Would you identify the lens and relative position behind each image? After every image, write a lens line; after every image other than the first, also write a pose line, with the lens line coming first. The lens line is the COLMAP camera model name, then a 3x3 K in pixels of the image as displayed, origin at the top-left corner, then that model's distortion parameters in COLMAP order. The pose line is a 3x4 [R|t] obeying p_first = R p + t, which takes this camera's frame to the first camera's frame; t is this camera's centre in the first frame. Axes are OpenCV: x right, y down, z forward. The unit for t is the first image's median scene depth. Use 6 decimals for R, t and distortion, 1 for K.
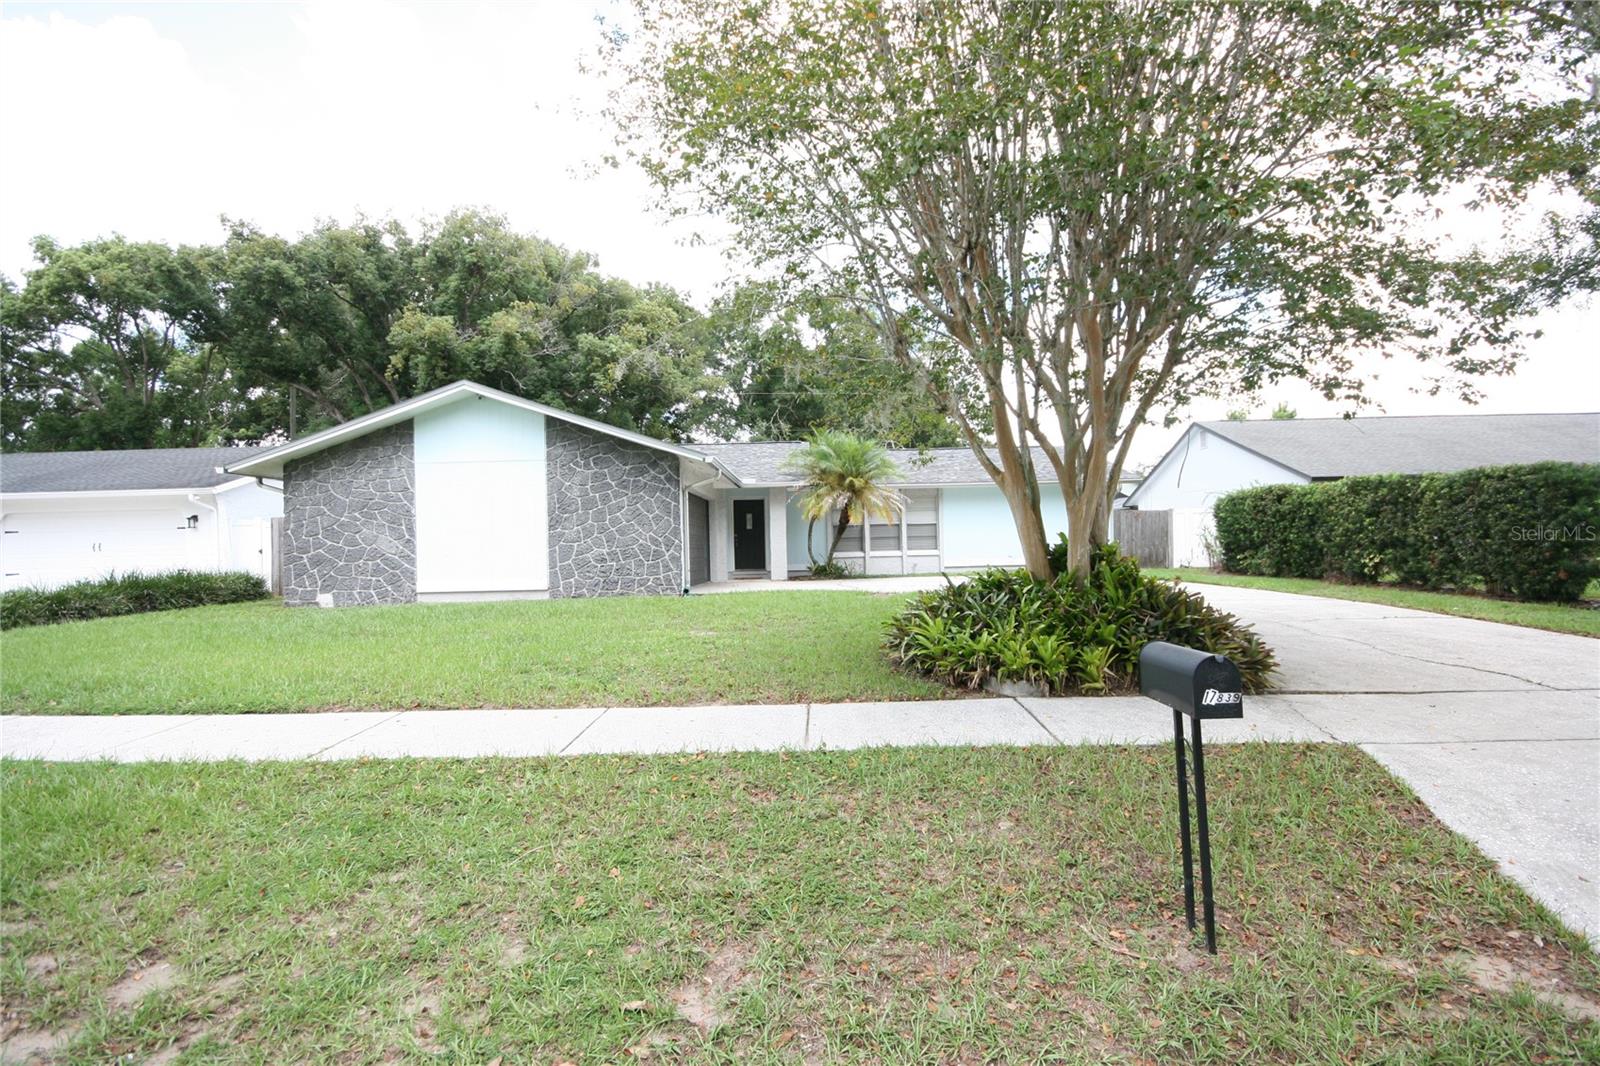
lens RADIAL K [[717.1, 0, 806.5], [0, 717.1, 536.3], [0, 0, 1]] dist [0.000607, -0.000070]
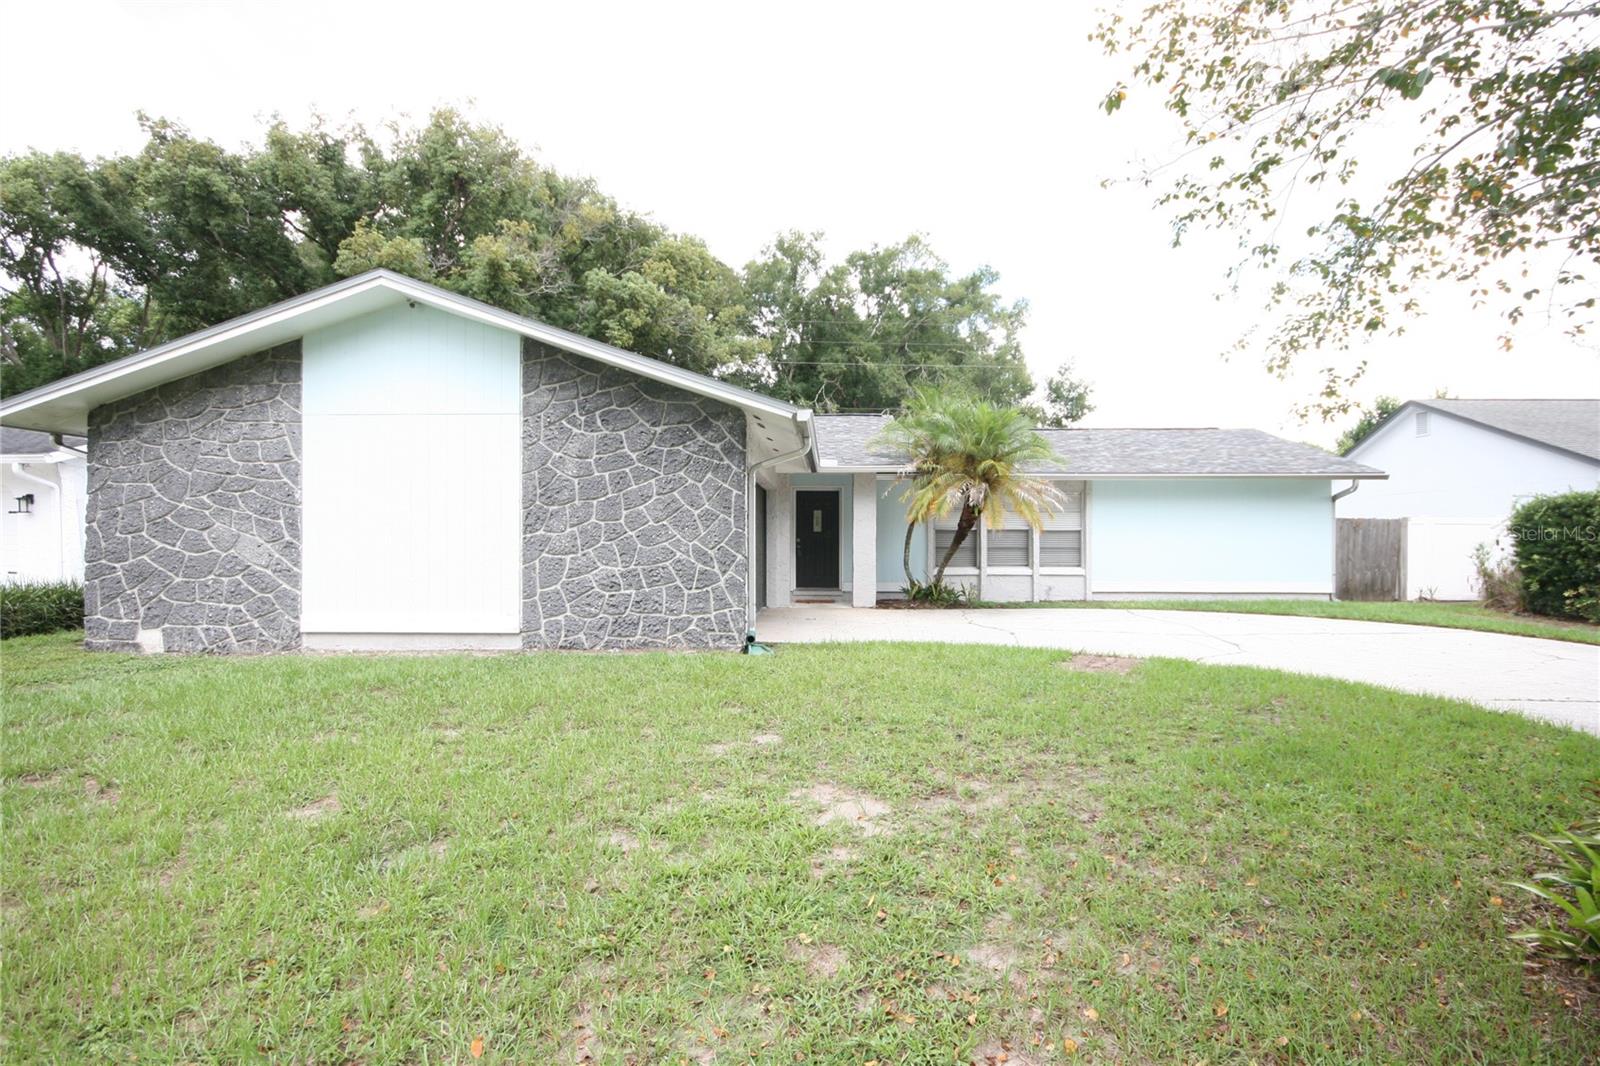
lens RADIAL K [[746.7, 0, 809.5], [0, 746.7, 540.2], [0, 0, 1]] dist [-0.003052, -0.001943]
pose [[0.999508, 0.024869, -0.019101, -0.078157], [-0.024667, 0.999638, 0.010769, -0.010152], [0.019362, -0.010292, 0.999760, 0.271633]]
